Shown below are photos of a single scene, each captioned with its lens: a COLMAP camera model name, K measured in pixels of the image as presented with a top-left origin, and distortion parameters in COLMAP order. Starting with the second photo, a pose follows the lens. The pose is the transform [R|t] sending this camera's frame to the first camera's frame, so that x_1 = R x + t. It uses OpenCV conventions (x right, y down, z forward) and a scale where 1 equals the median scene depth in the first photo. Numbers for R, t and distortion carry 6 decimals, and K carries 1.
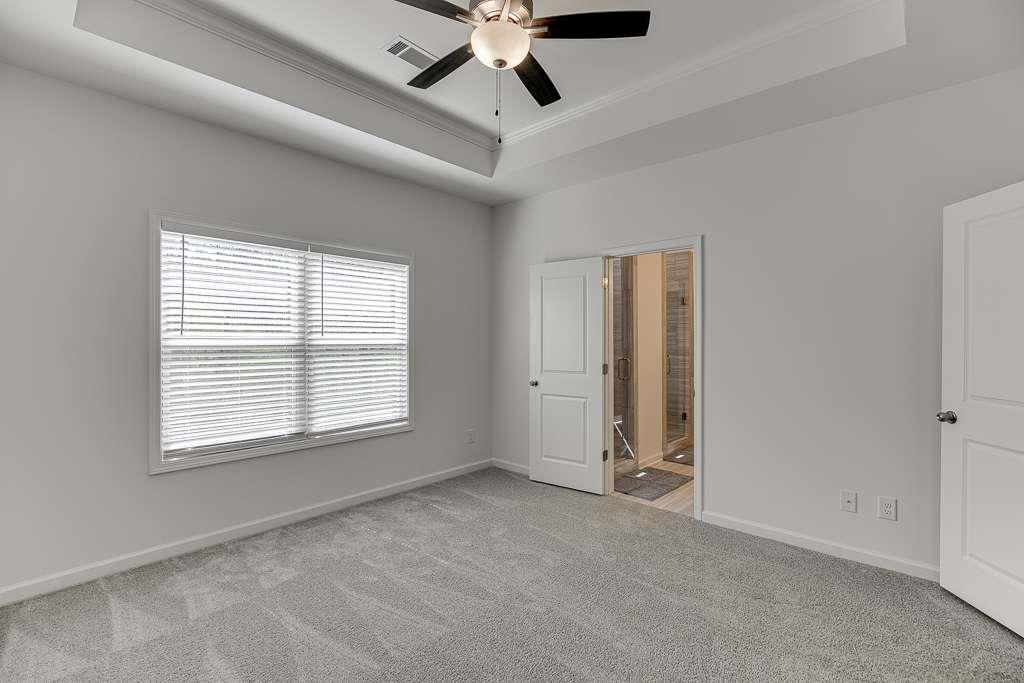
lens RADIAL K [[463.1, 0, 518.3], [0, 463.1, 337.5], [0, 0, 1]] dist [-0.011146, 0.000123]
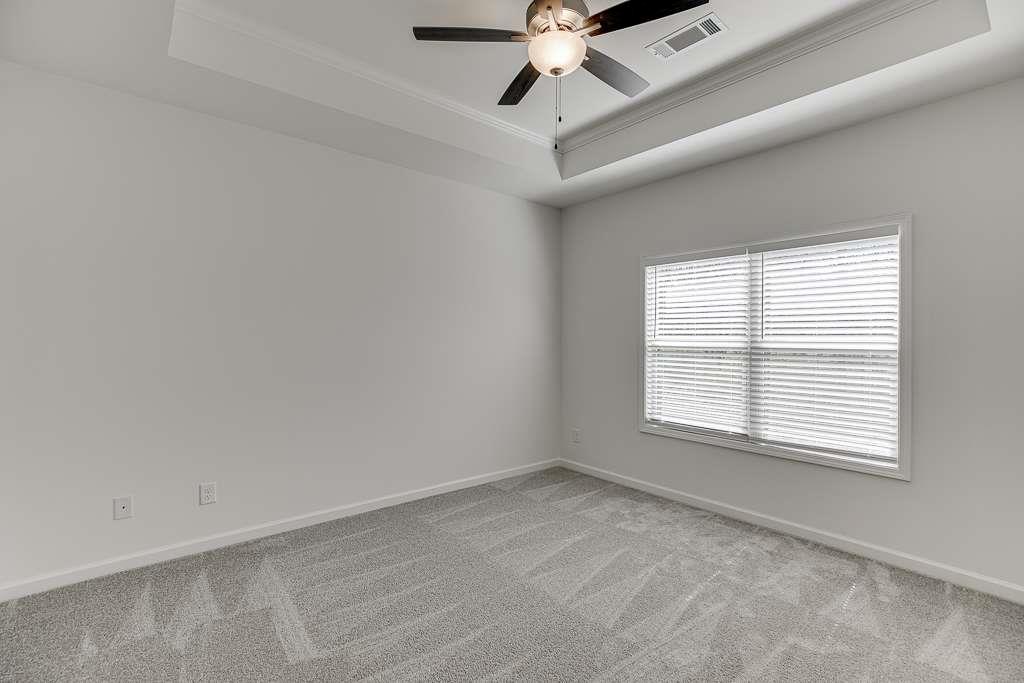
lens RADIAL K [[463.1, 0, 518.3], [0, 463.1, 337.5], [0, 0, 1]] dist [-0.011146, 0.000123]
pose [[-0.135773, -0.007318, -0.990713, 0.594978], [-0.005905, 0.999961, -0.006577, 0.003501], [0.990722, 0.004957, -0.135811, 0.638140]]
